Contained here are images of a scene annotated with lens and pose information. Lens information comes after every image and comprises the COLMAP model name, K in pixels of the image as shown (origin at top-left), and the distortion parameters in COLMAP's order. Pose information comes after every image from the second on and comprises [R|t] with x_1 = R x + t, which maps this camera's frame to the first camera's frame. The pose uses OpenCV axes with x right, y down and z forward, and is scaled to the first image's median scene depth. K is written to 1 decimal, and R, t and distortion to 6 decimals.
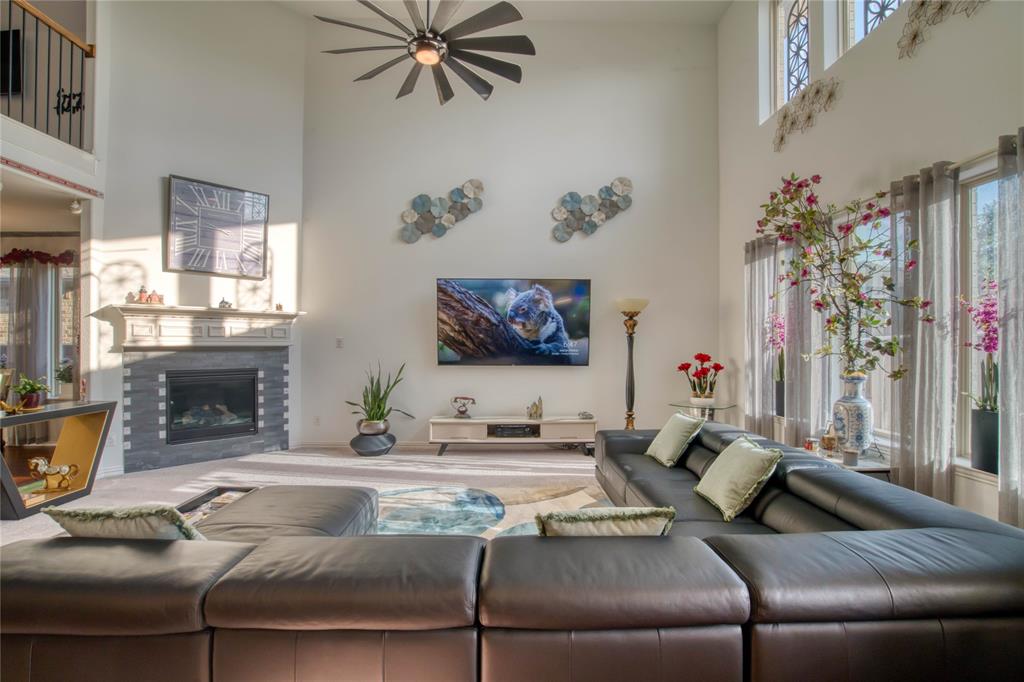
lens RADIAL K [[465.5, 0, 512.5], [0, 465.5, 342.5], [0, 0, 1]] dist [-0.034228, 0.000515]
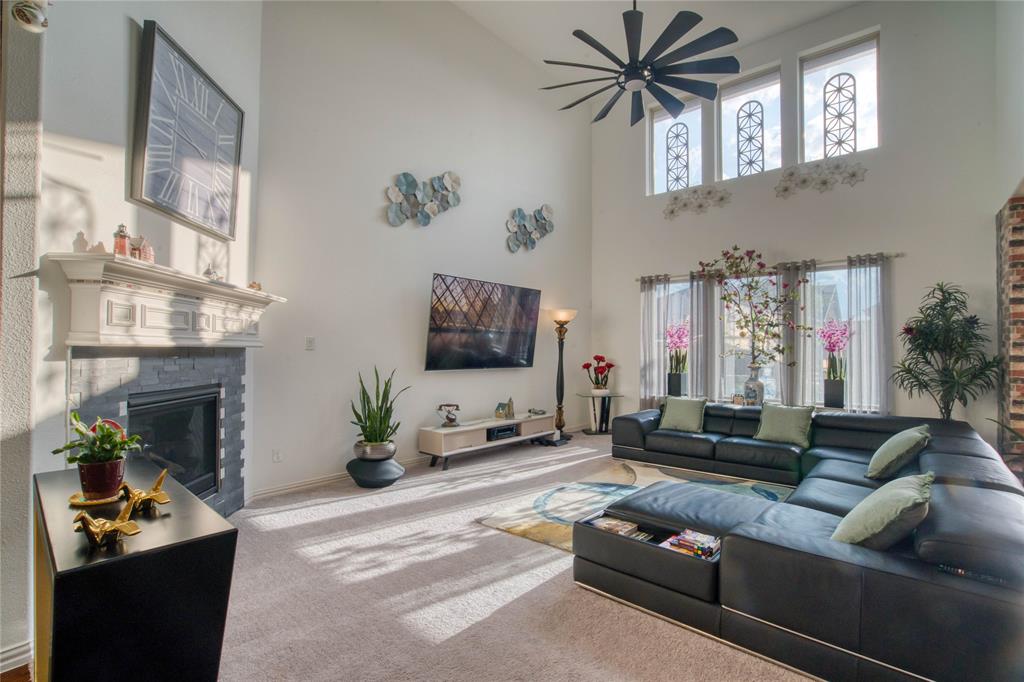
lens RADIAL K [[465.5, 0, 512.9], [0, 465.5, 340.8], [0, 0, 1]] dist [-0.034228, 0.000515]
pose [[0.678997, 0.016850, 0.733948, -0.709034], [-0.006568, 0.999836, -0.016877, 0.006403], [-0.734112, 0.006639, 0.678996, 0.282902]]
